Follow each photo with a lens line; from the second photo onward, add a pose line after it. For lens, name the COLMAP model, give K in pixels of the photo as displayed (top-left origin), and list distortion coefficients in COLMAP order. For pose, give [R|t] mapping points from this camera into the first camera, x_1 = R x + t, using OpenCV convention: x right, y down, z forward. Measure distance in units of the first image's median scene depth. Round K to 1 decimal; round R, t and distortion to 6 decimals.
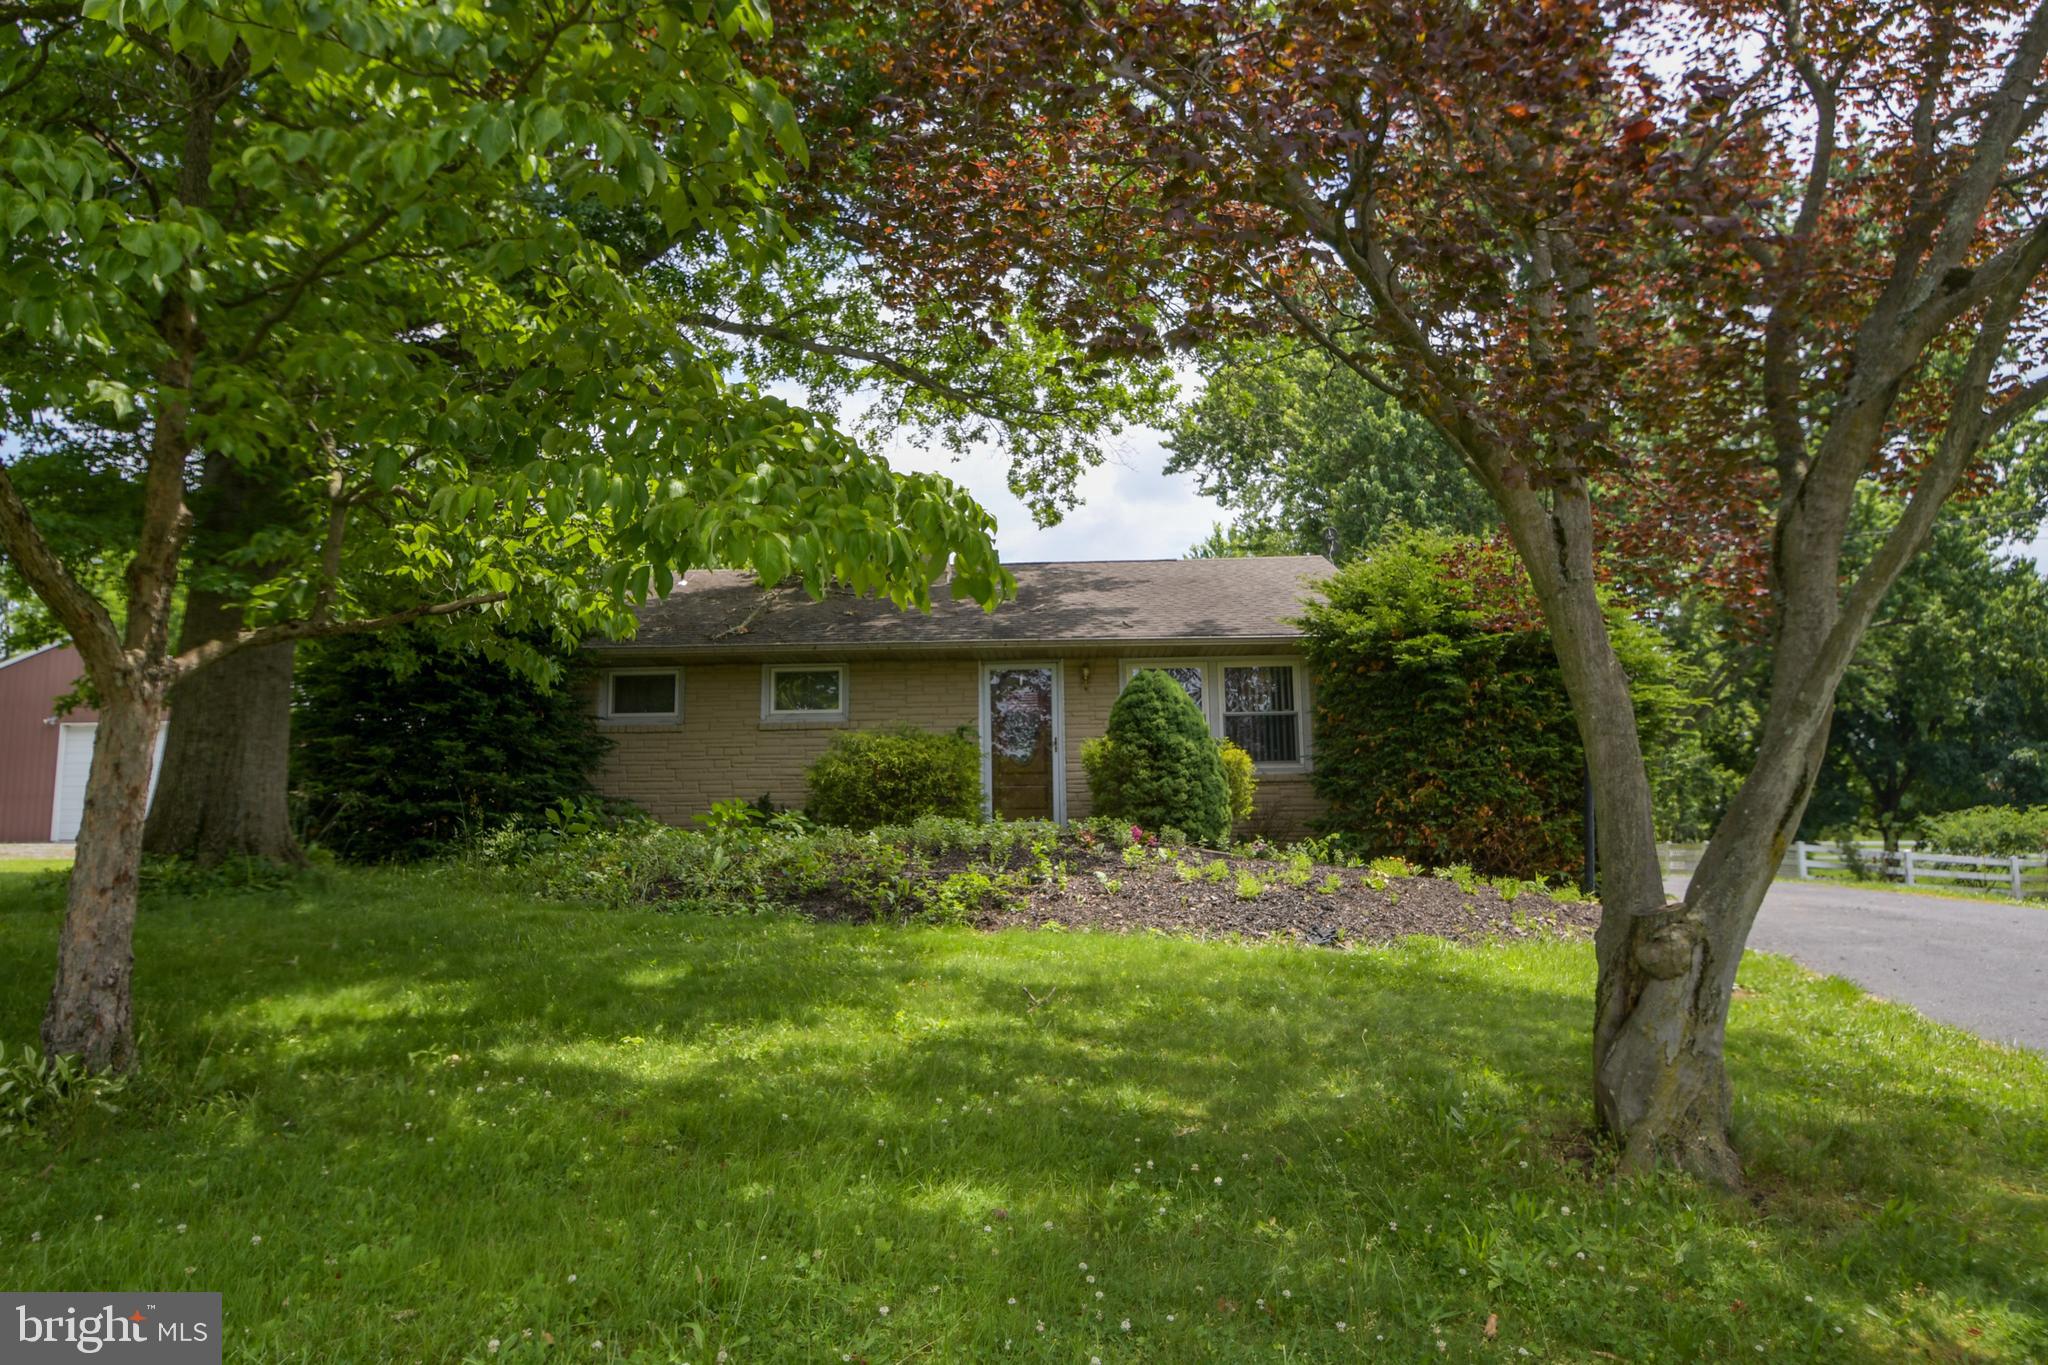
lens RADIAL K [[1285.8, 0, 984.6], [0, 1285.8, 658.0], [0, 0, 1]] dist [-0.045839, 0.000943]
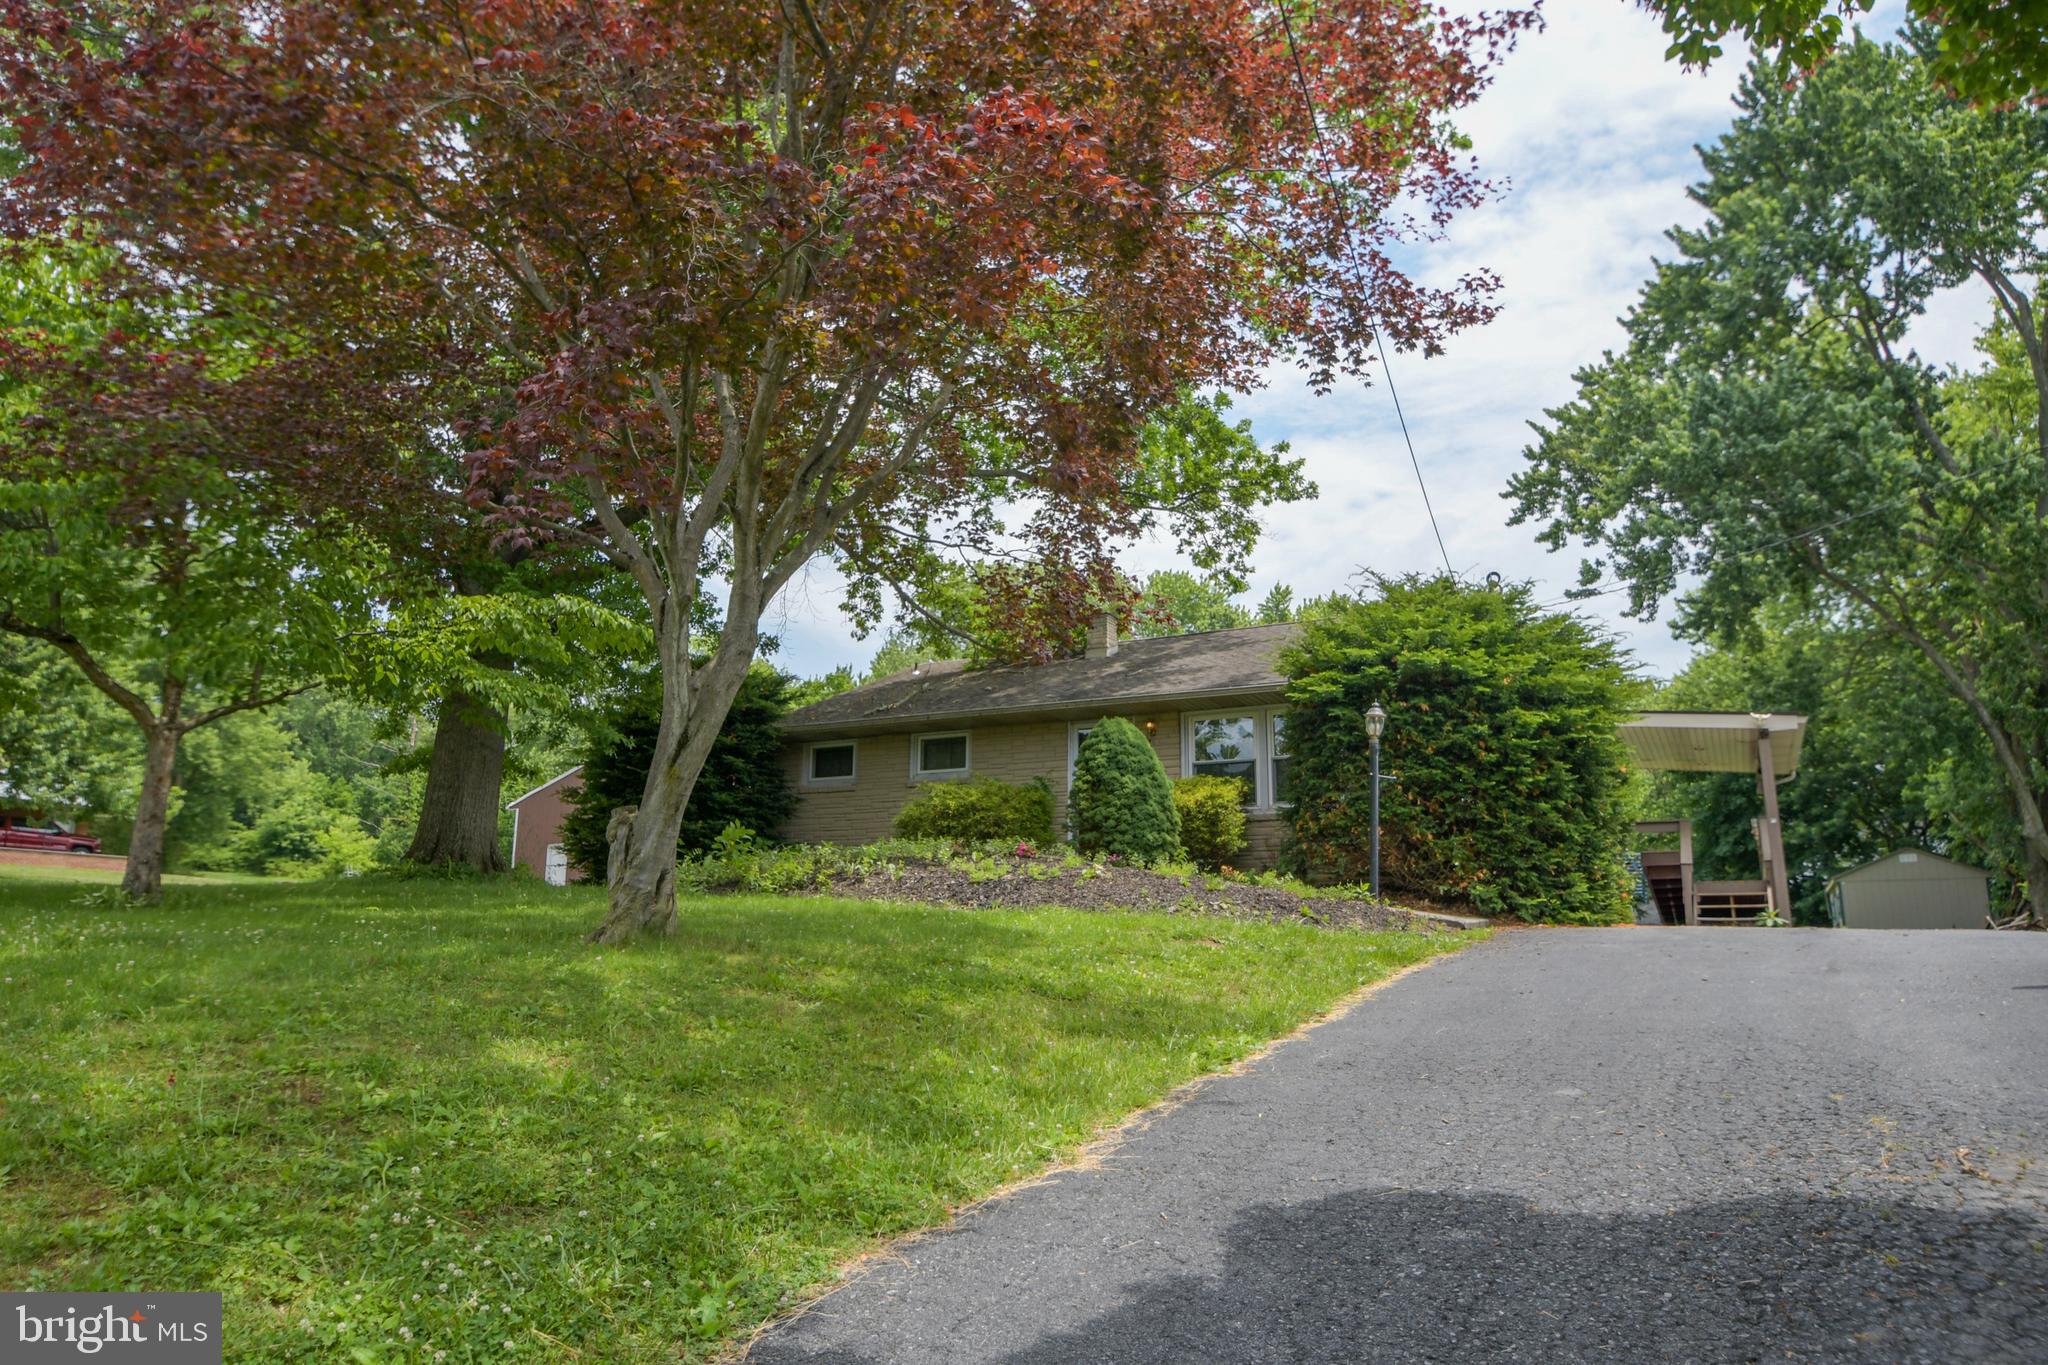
lens RADIAL K [[1318.4, 0, 926.4], [0, 1318.4, 674.5], [0, 0, 1]] dist [-0.042347, 0.001147]
pose [[0.898534, -0.067691, -0.433653, 0.524628], [0.042781, 0.996838, -0.066960, 0.044941], [0.436814, 0.041614, 0.898589, -0.165342]]
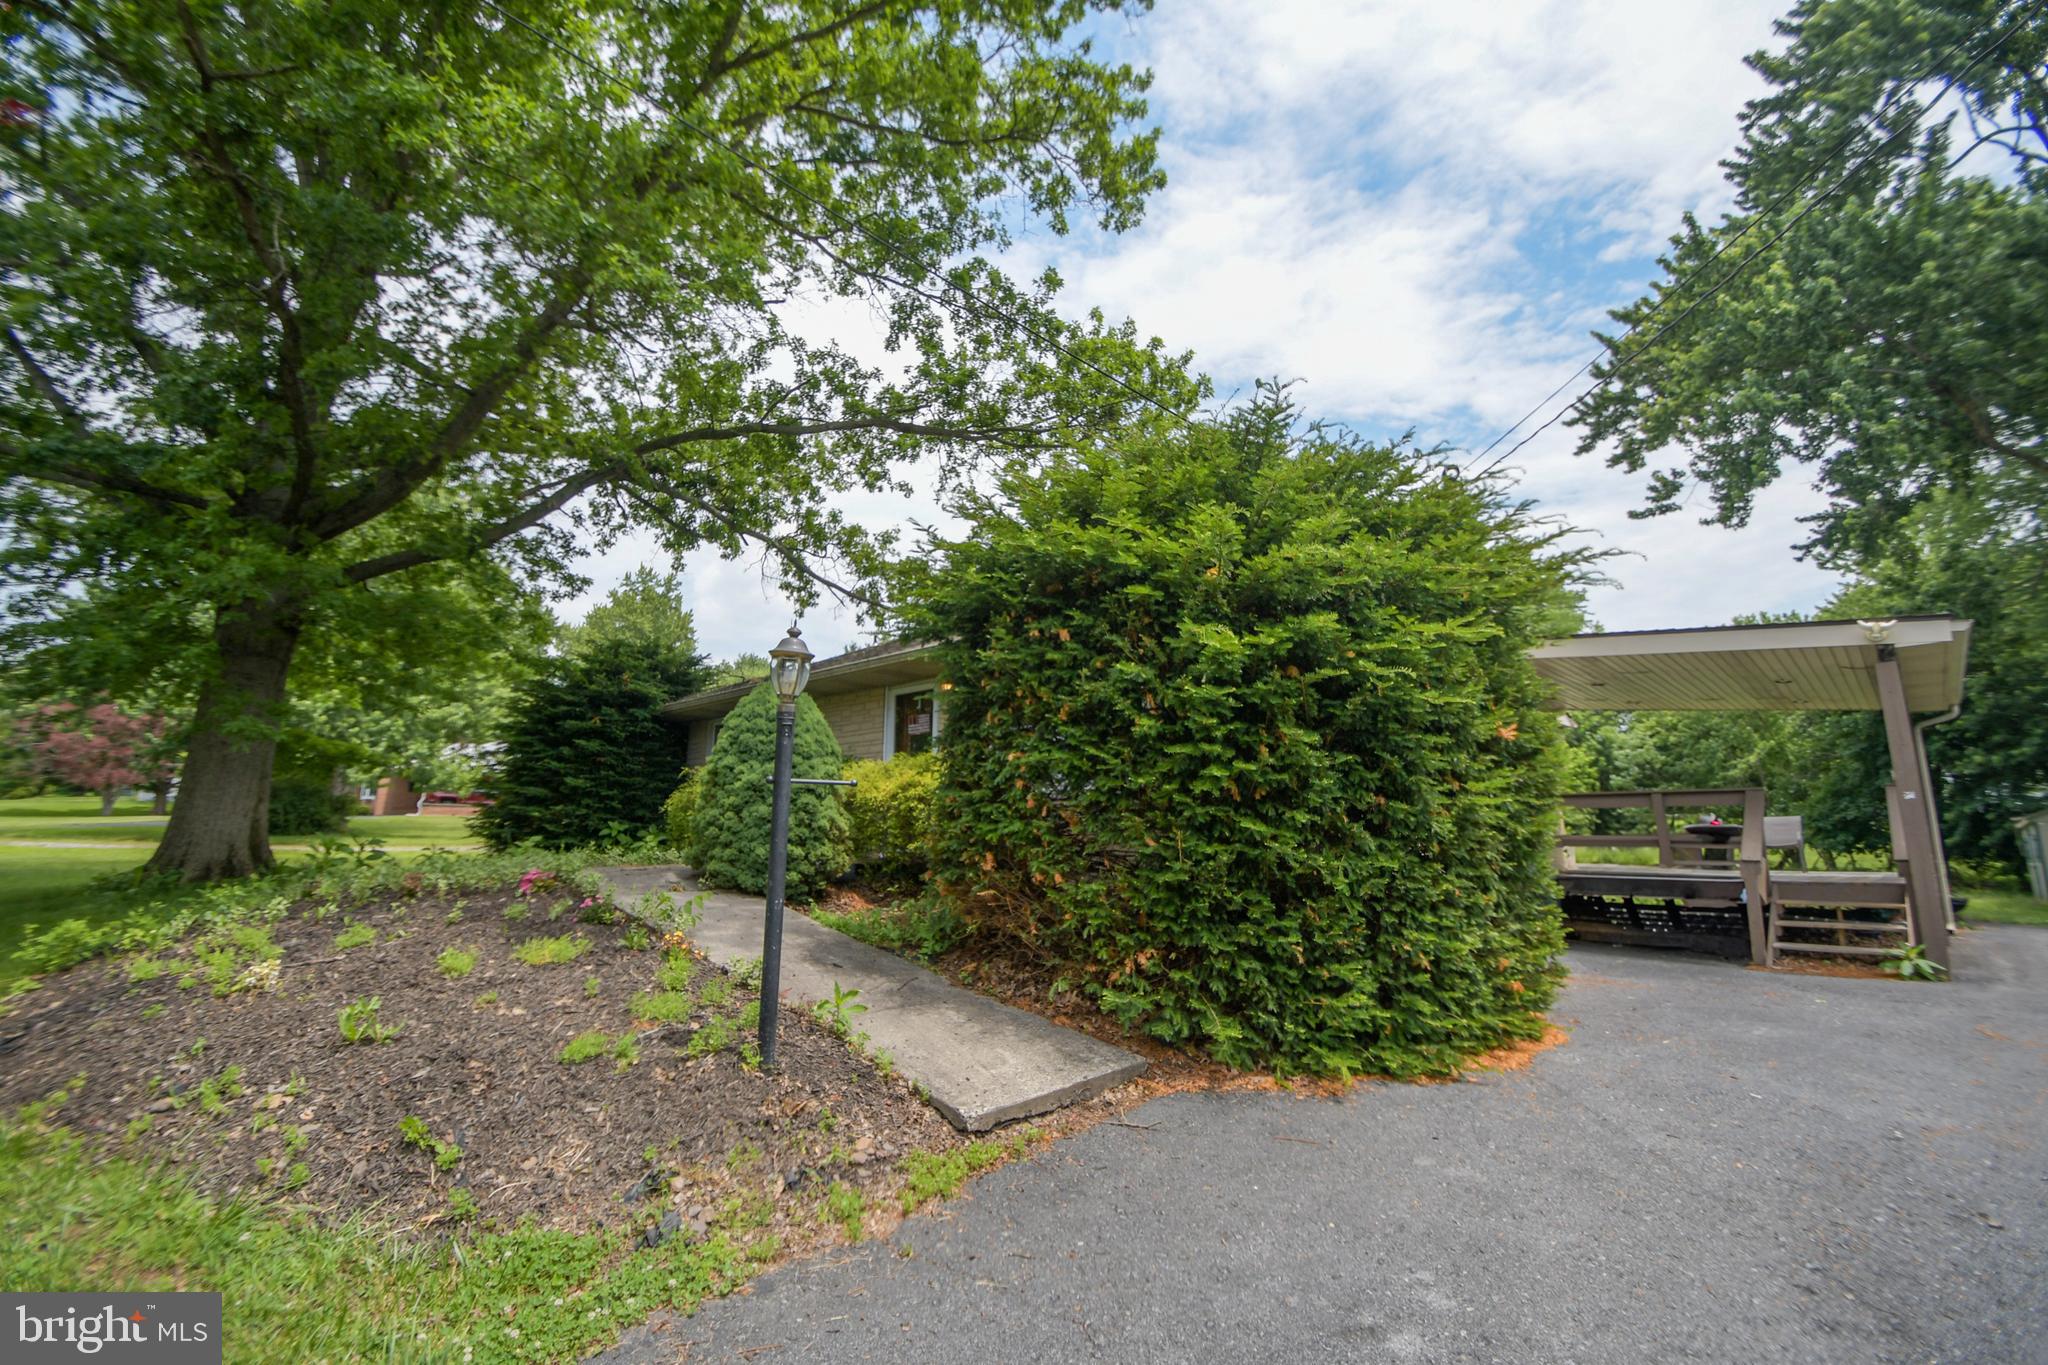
lens RADIAL K [[891.1, 0, 987.6], [0, 891.1, 677.1], [0, 0, 1]] dist [0.014023, -0.014185]
pose [[0.759932, -0.101516, -0.642027, 0.652609], [0.080771, 0.994821, -0.061695, 0.058018], [0.644965, -0.004973, 0.764196, 0.661066]]
